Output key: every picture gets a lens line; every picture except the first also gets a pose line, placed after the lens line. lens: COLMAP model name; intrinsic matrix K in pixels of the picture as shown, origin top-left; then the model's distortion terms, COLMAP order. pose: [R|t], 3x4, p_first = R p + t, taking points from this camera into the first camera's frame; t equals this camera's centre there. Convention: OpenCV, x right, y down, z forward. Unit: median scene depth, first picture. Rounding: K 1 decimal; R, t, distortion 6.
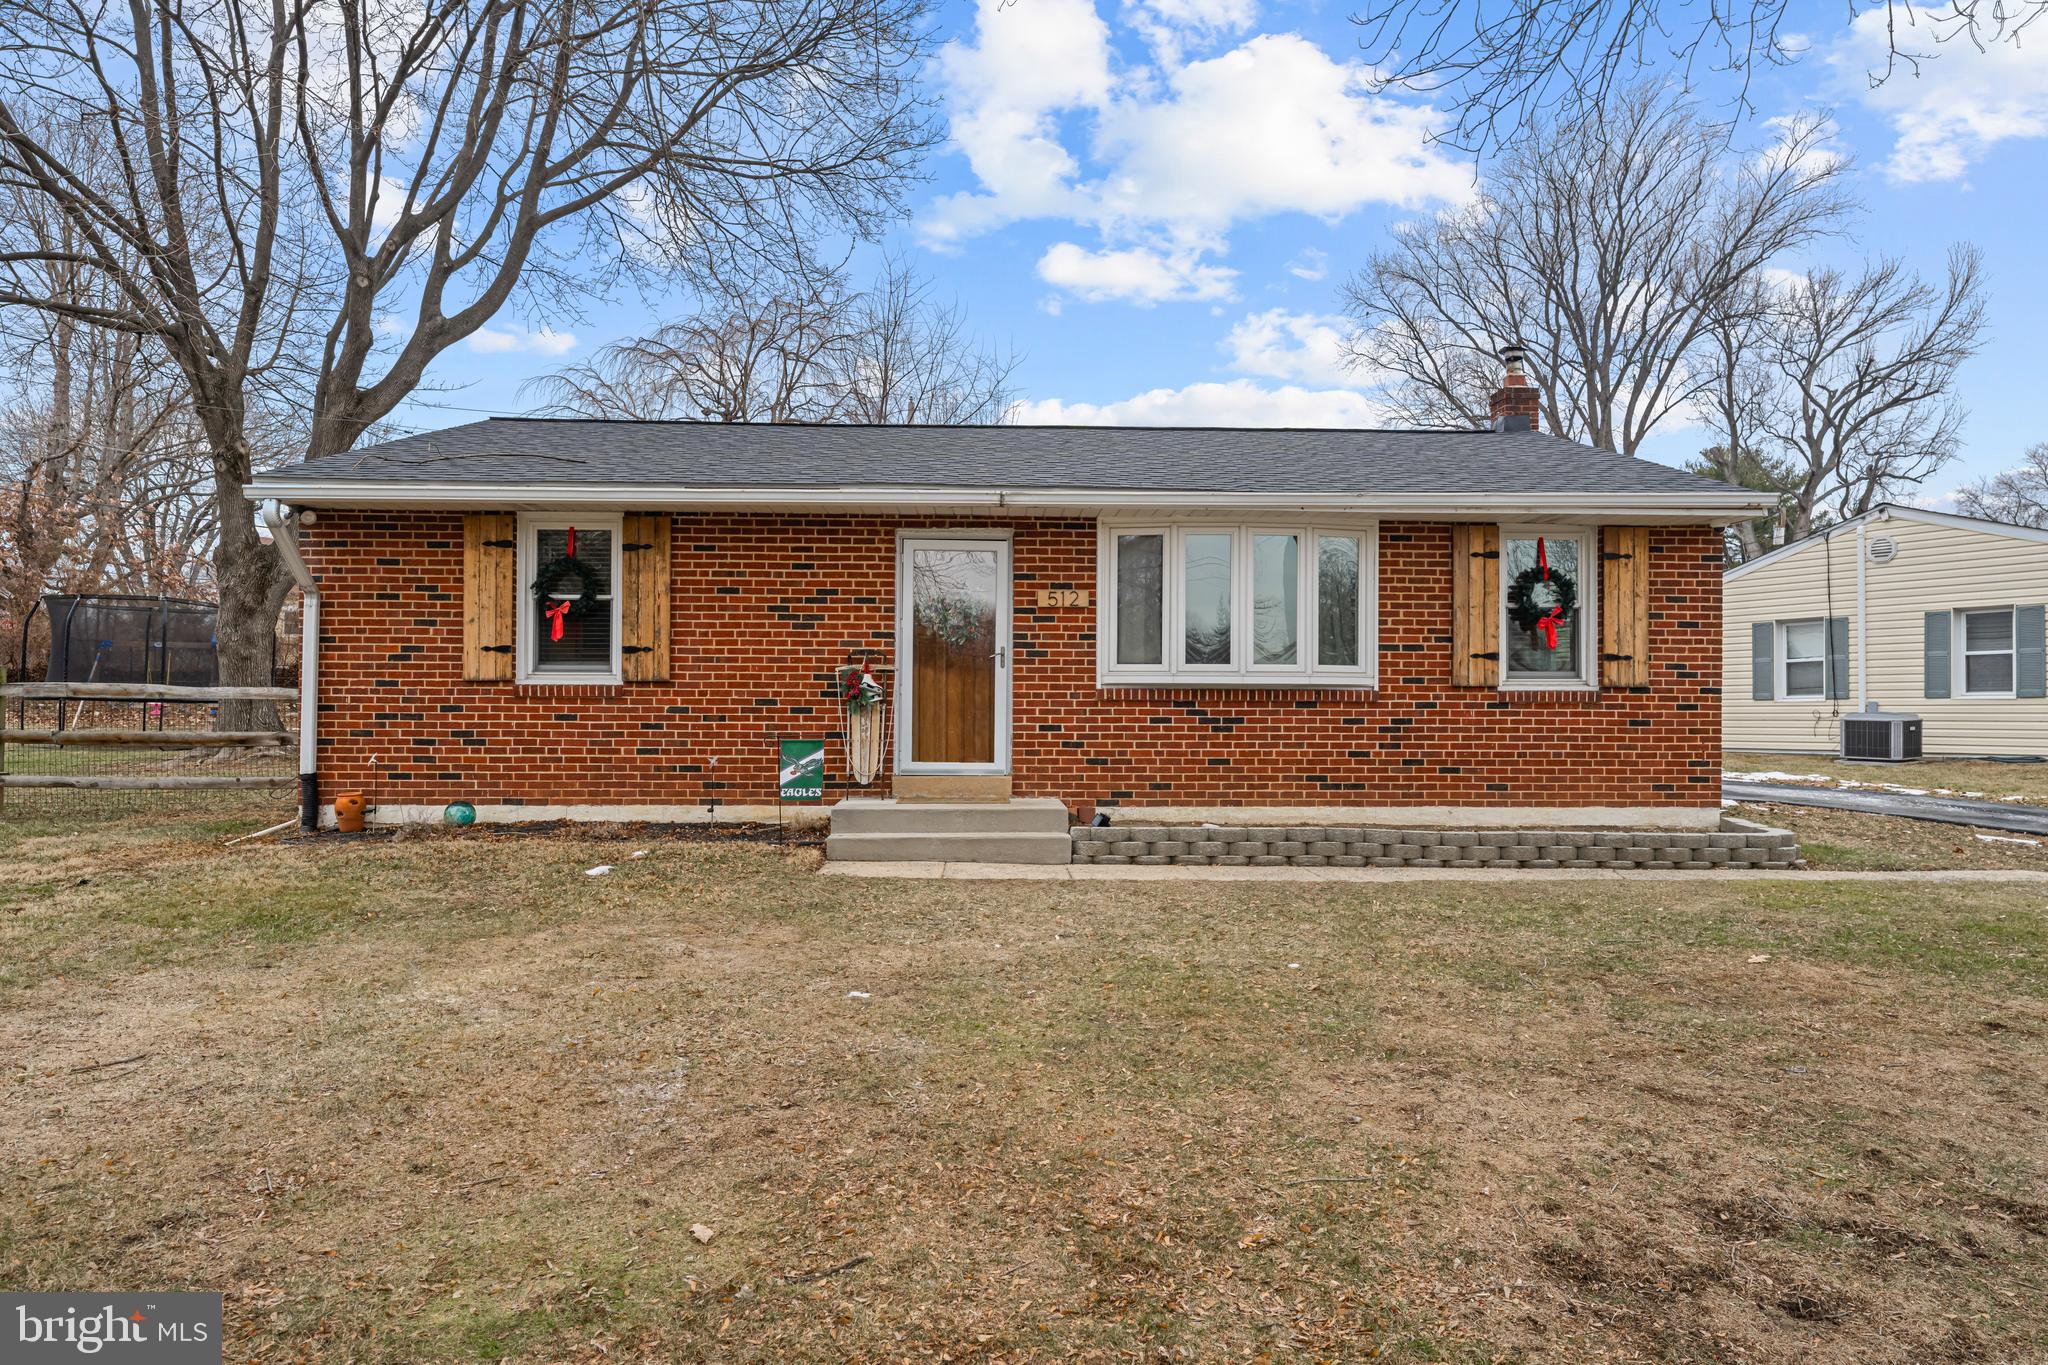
lens RADIAL K [[1267.0, 0, 1021.5], [0, 1267.0, 710.5], [0, 0, 1]] dist [-0.000477, -0.000825]
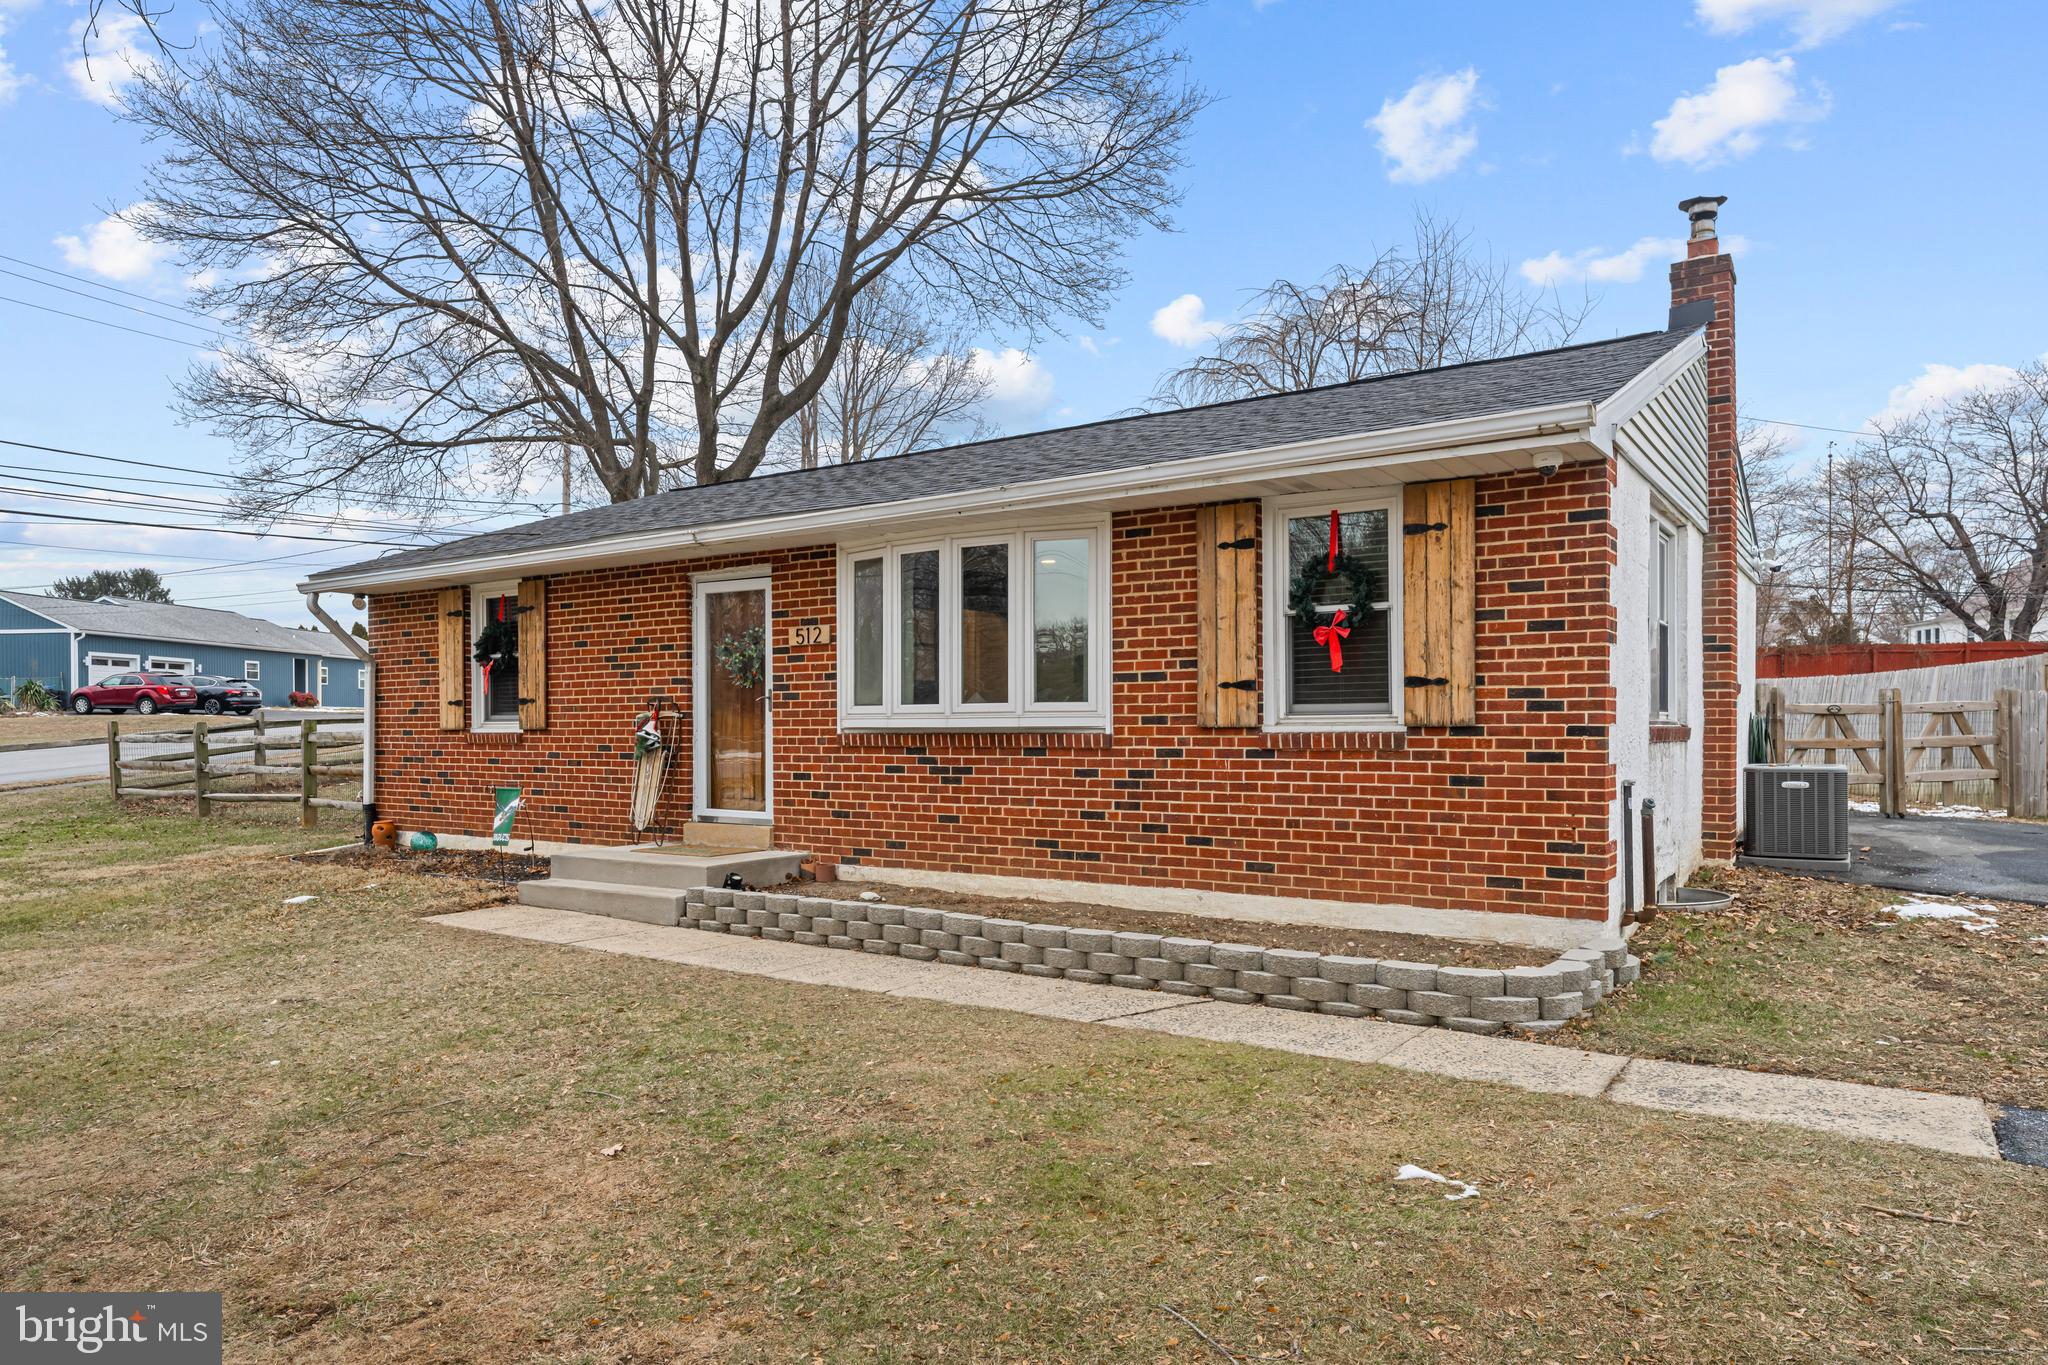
lens RADIAL K [[1292.2, 0, 1007.4], [0, 1292.2, 738.4], [0, 0, 1]] dist [-0.002345, -0.003566]
pose [[0.803530, -0.002957, -0.595258, 0.701297], [0.011361, 0.999882, 0.010368, -0.021794], [0.595156, -0.015093, 0.803468, 0.331352]]
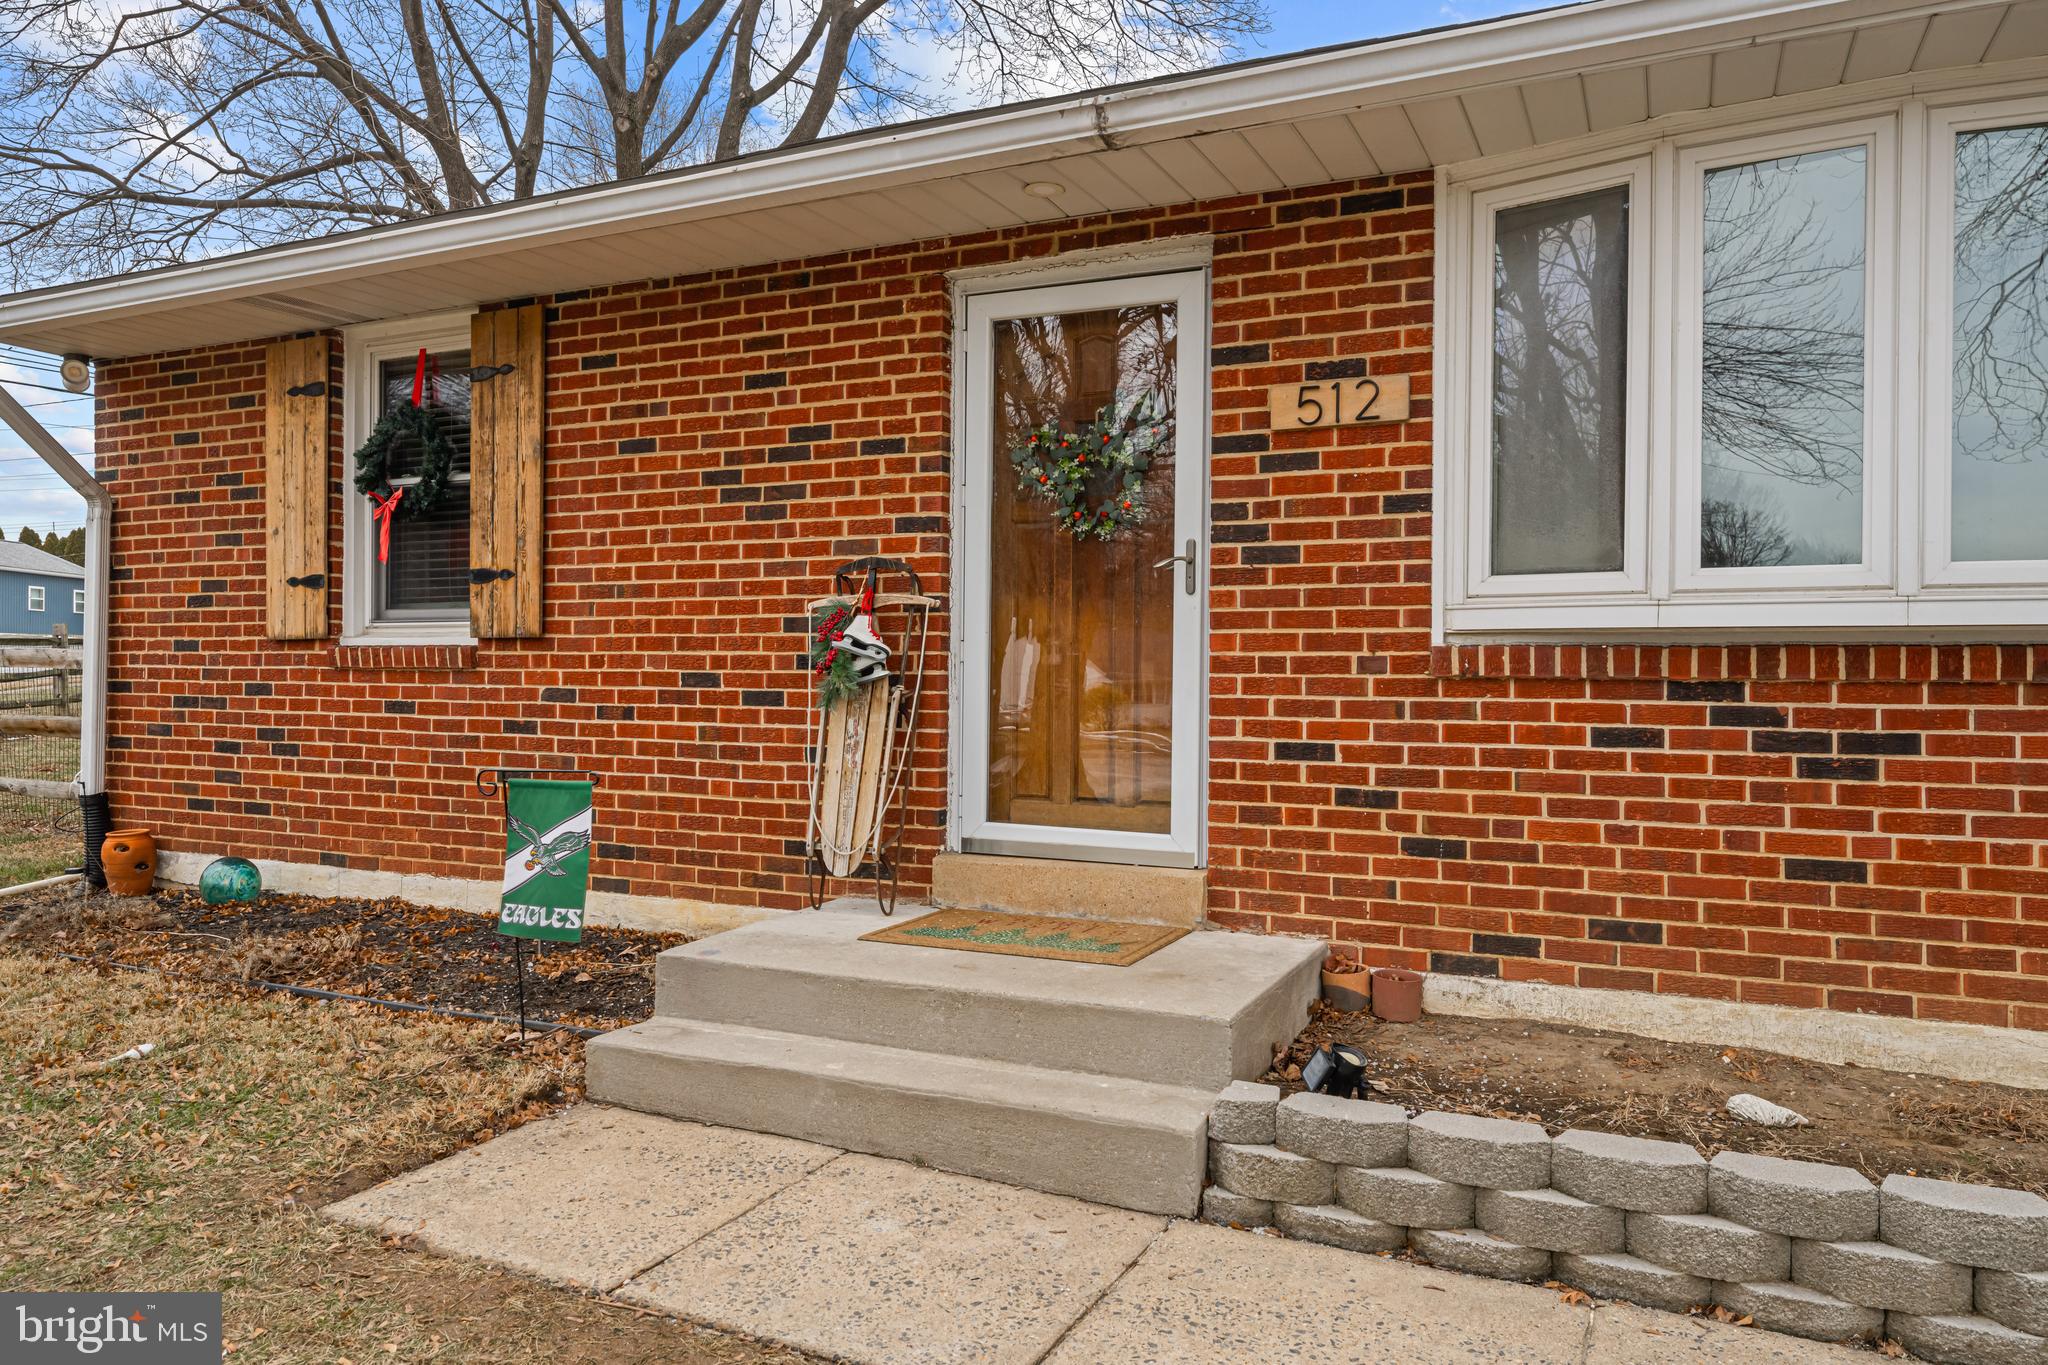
lens RADIAL K [[1374.5, 0, 1024.0], [0, 1374.5, 682.5], [0, 0, 1]] dist [-0.001932, 0.004713]
pose [[0.889674, 0.004904, -0.456569, 0.133996], [-0.000480, 0.999952, 0.009807, -0.010531], [0.456595, -0.008506, 0.889634, 0.597864]]
